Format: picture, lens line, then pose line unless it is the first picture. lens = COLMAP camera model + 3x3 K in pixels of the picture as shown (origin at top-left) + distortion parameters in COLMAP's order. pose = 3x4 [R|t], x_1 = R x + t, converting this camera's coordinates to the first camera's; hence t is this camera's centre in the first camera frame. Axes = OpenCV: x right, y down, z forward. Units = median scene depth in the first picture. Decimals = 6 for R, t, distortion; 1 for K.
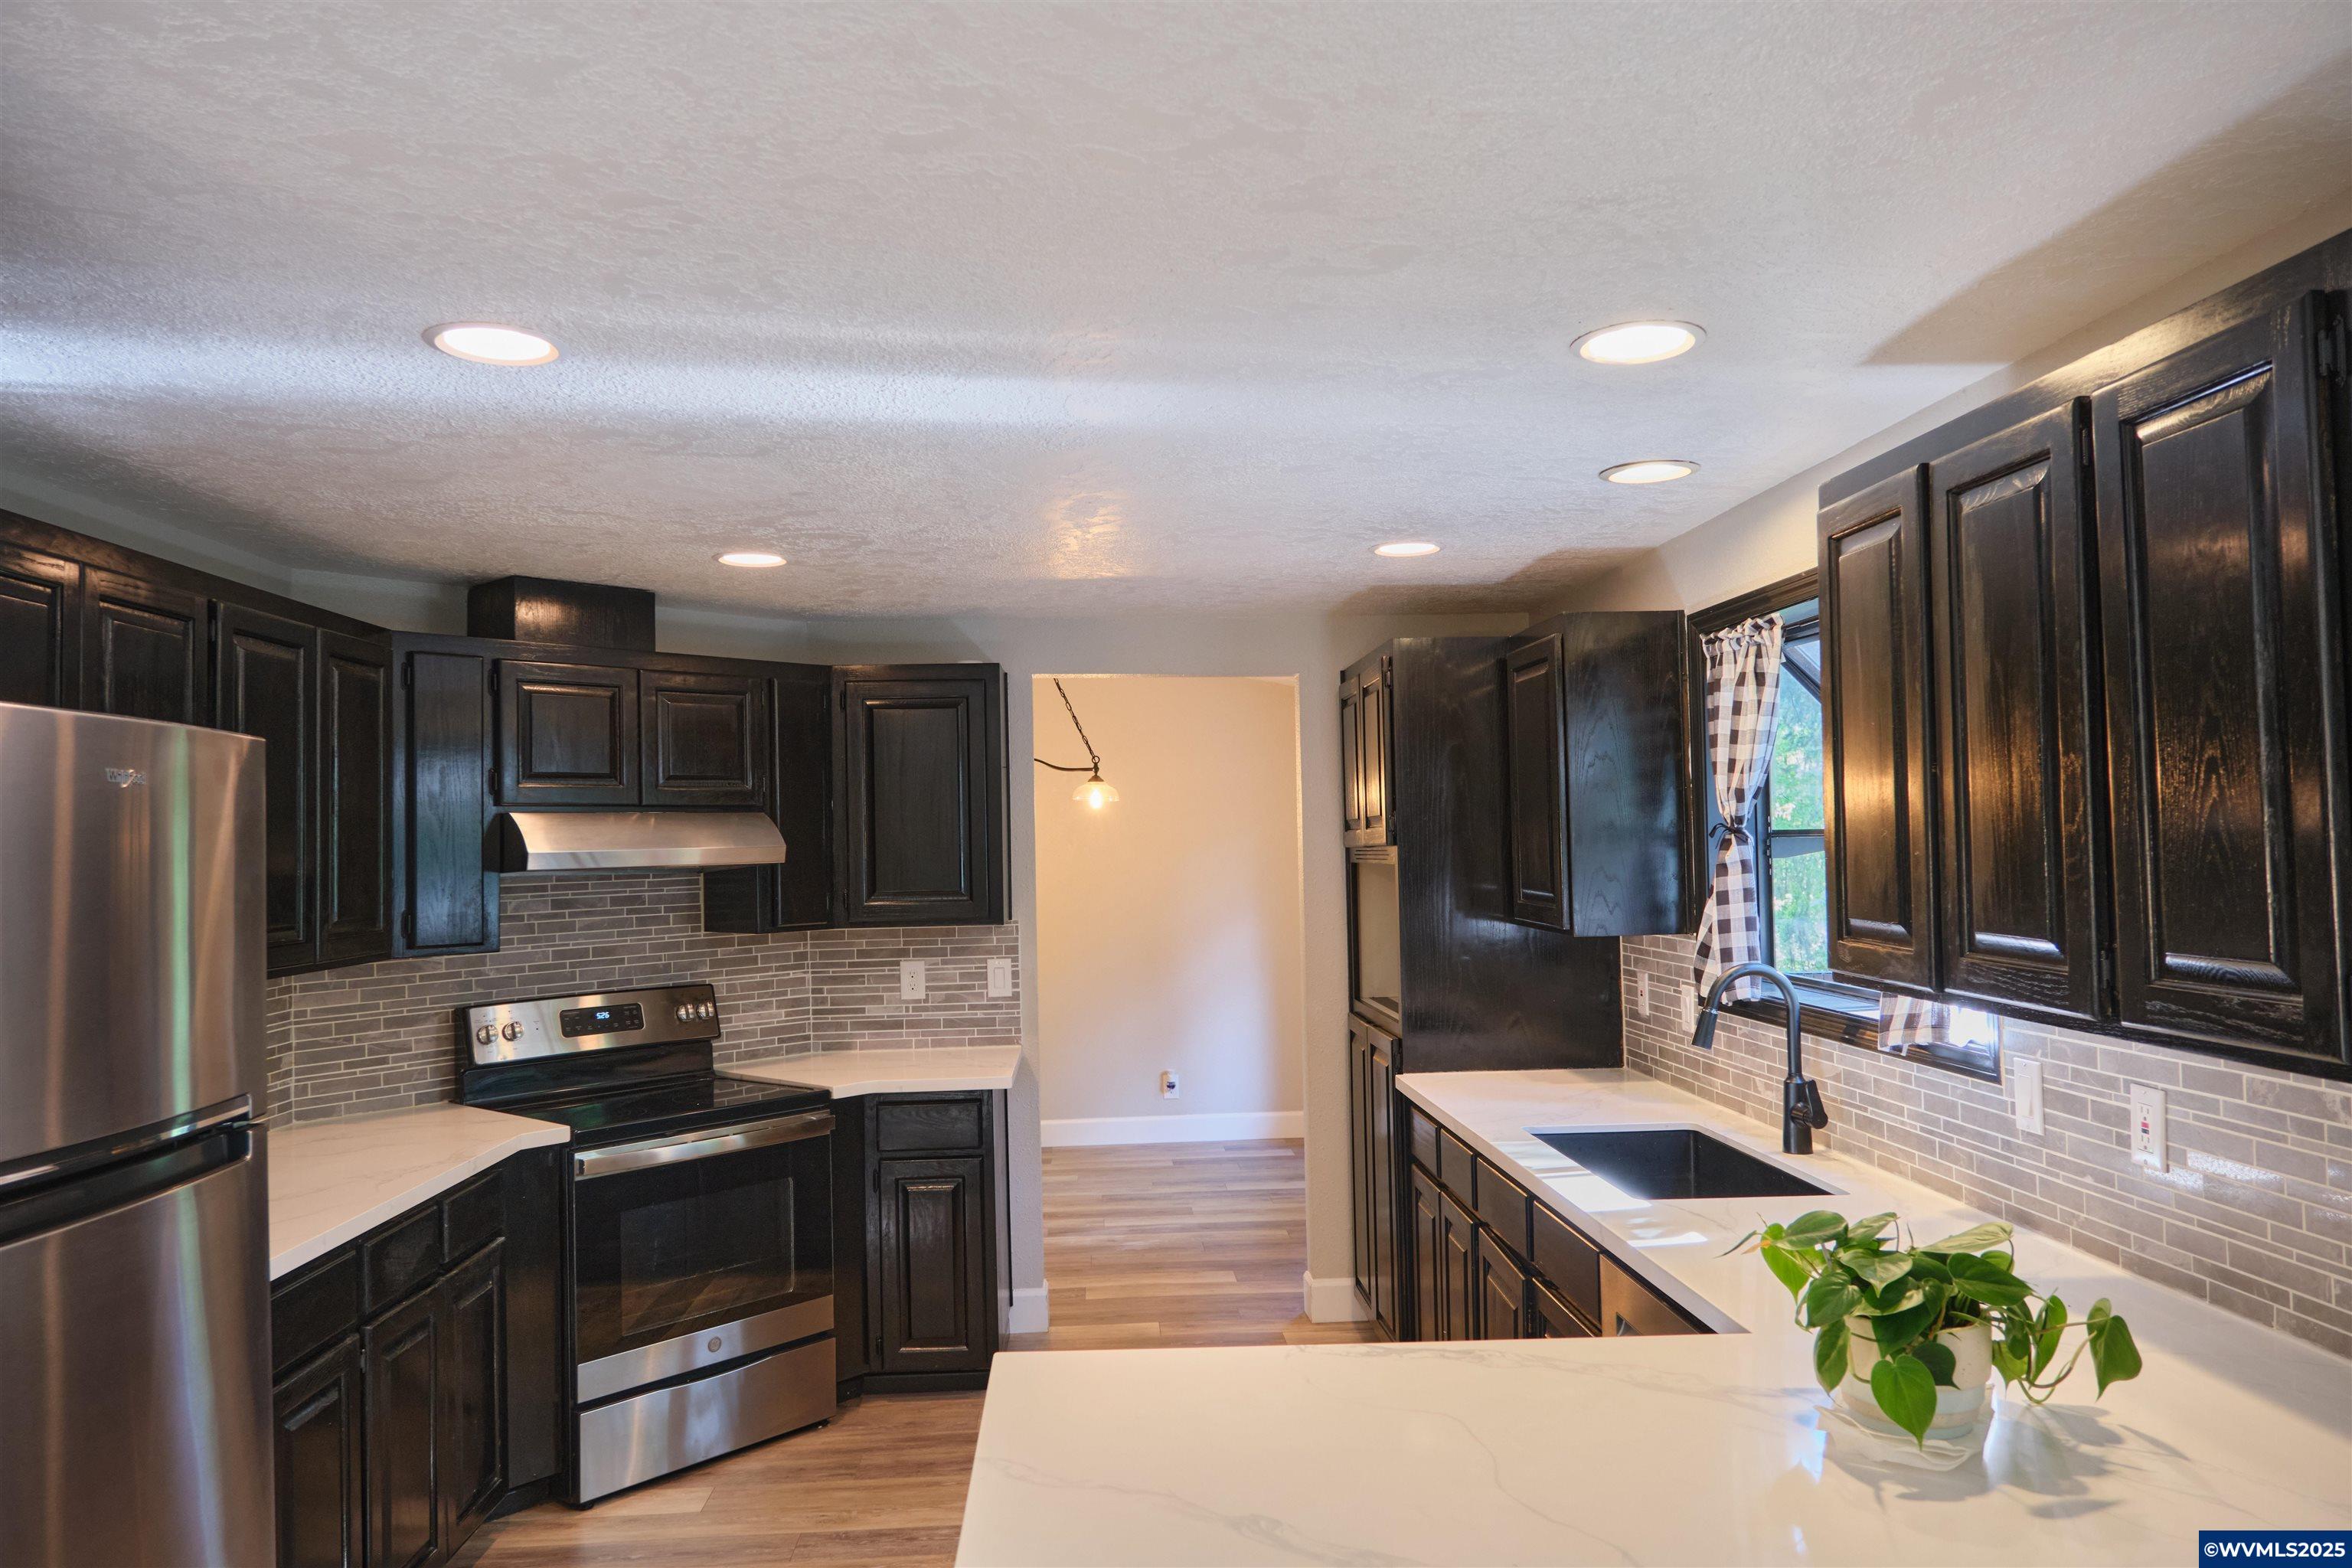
lens RADIAL K [[1627.3, 0, 1176.0], [0, 1627.3, 784.0], [0, 0, 1]] dist [0.004814, 0.001300]
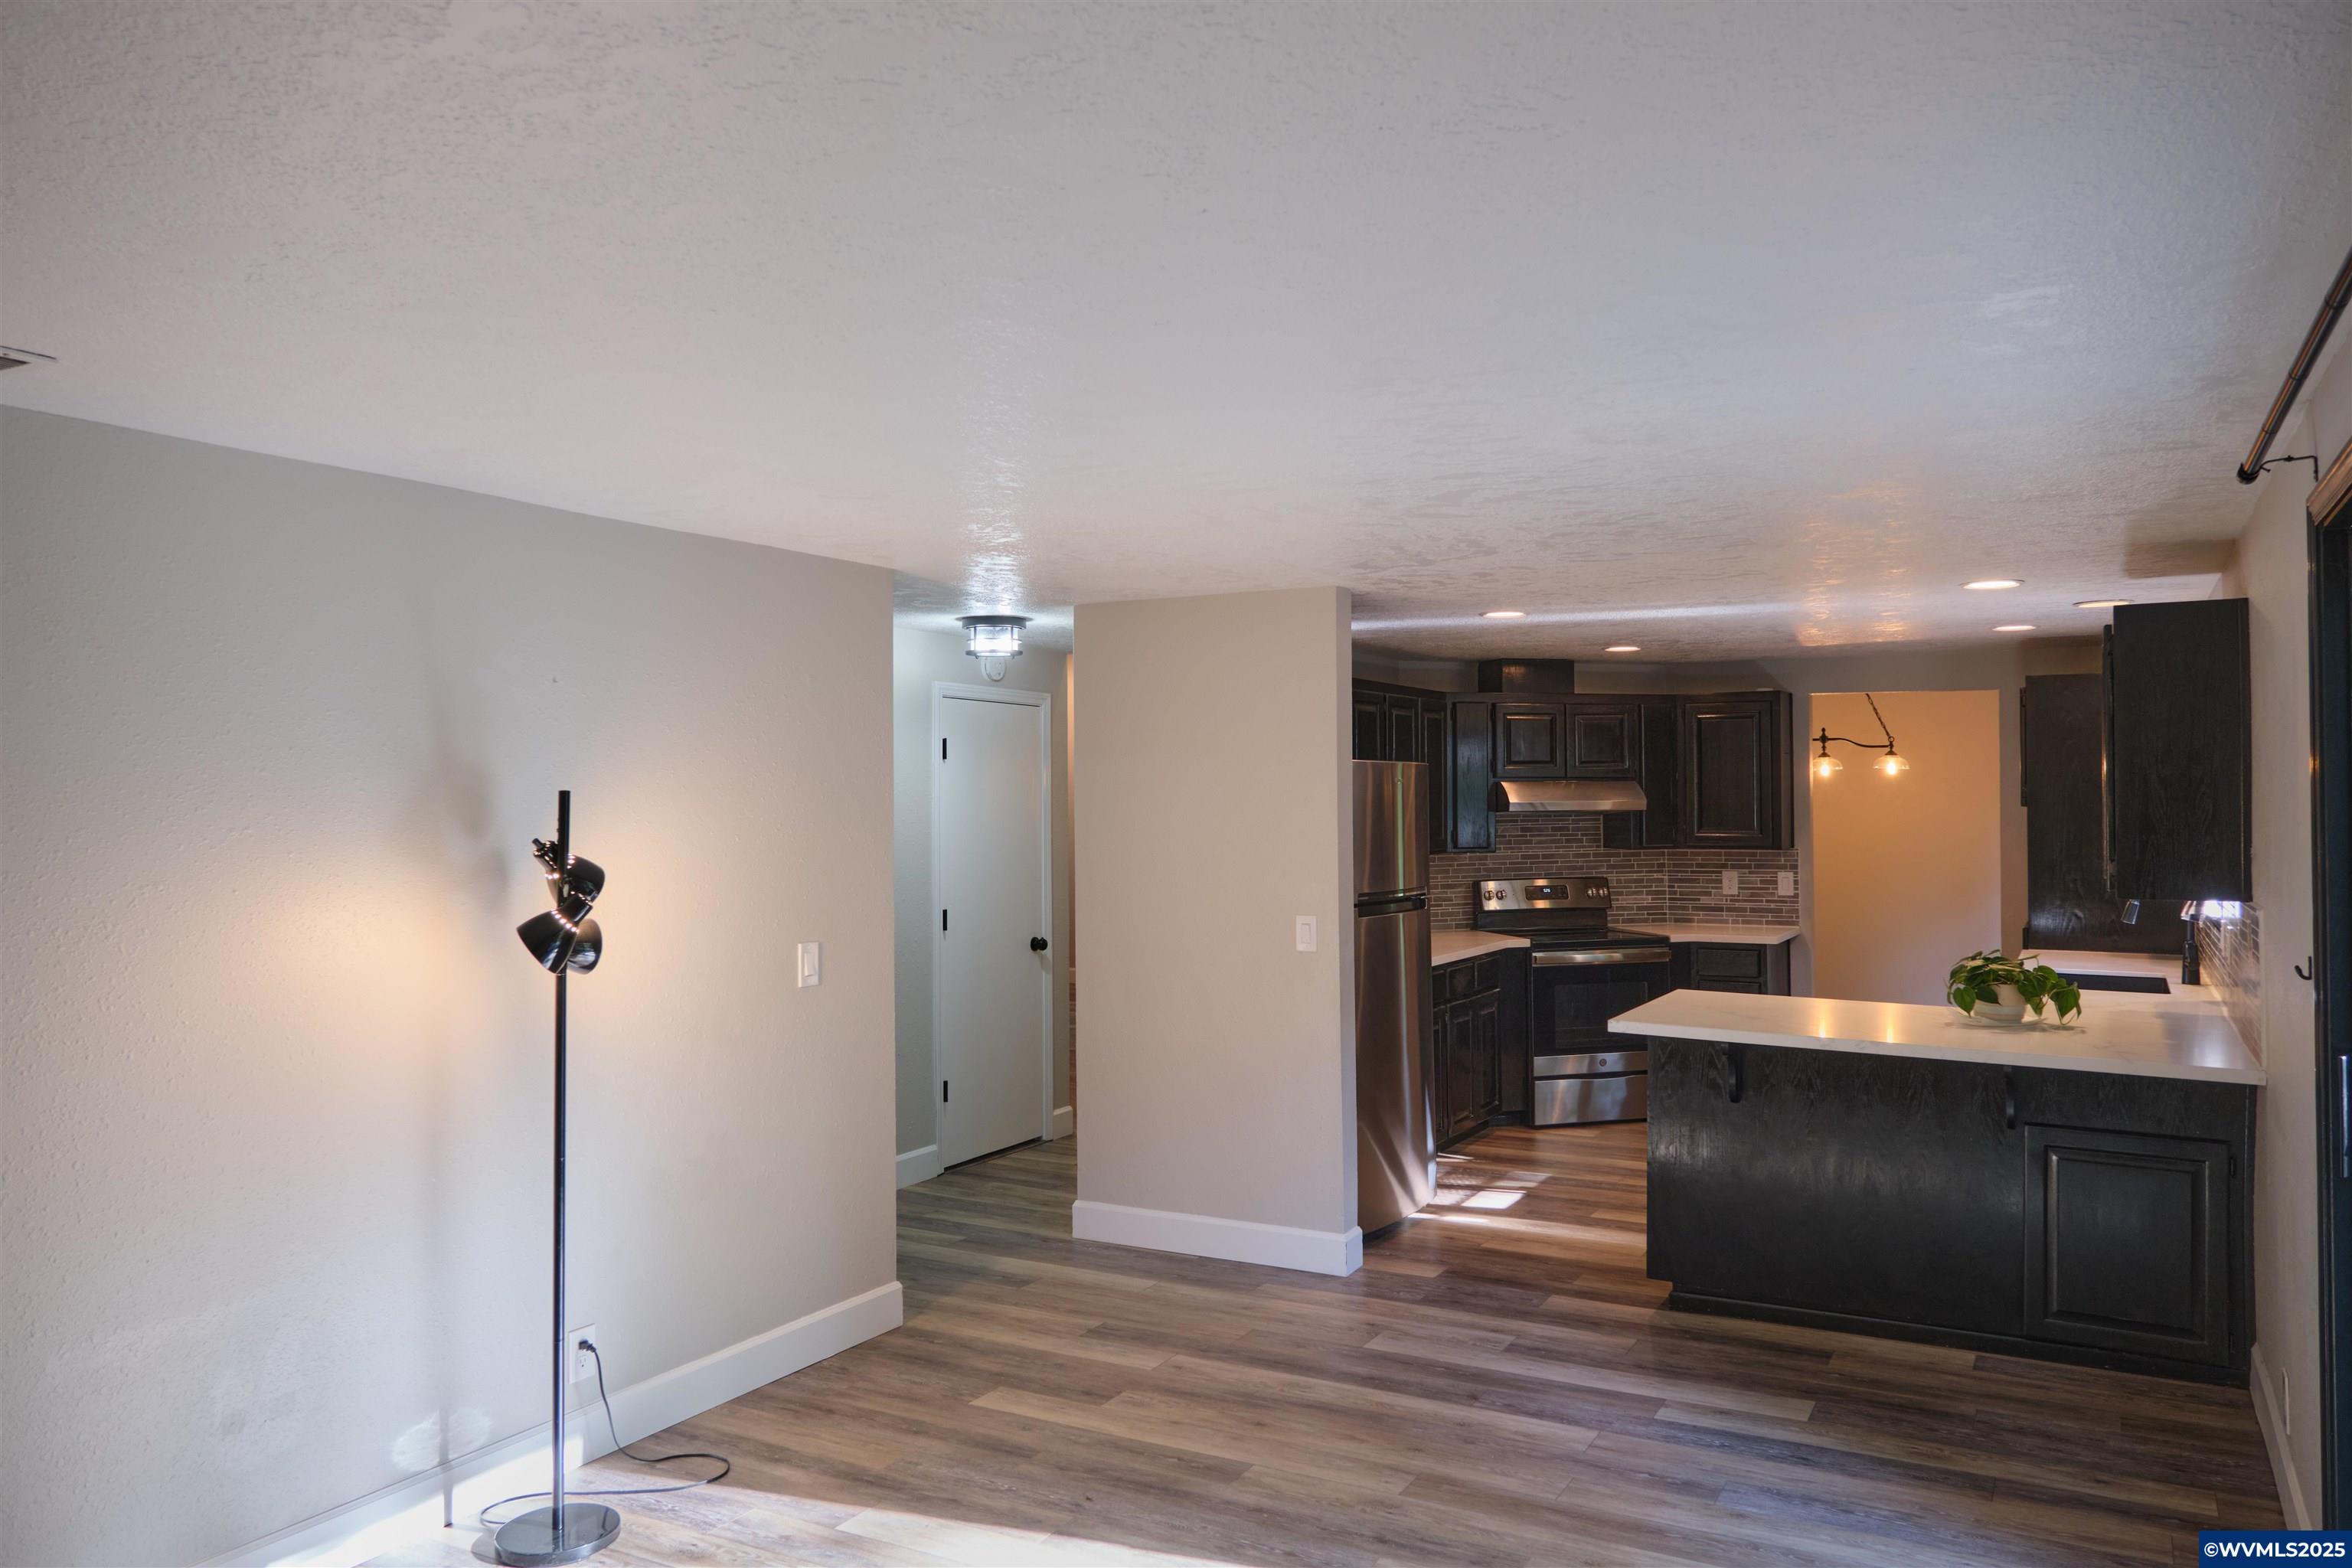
lens RADIAL K [[1627.3, 0, 1176.0], [0, 1627.3, 784.0], [0, 0, 1]] dist [0.004814, 0.001300]
pose [[0.841170, 0.010817, -0.540663, 0.281425], [0.007691, 0.999459, 0.031962, -0.039542], [0.540716, -0.031044, 0.840632, -0.750056]]
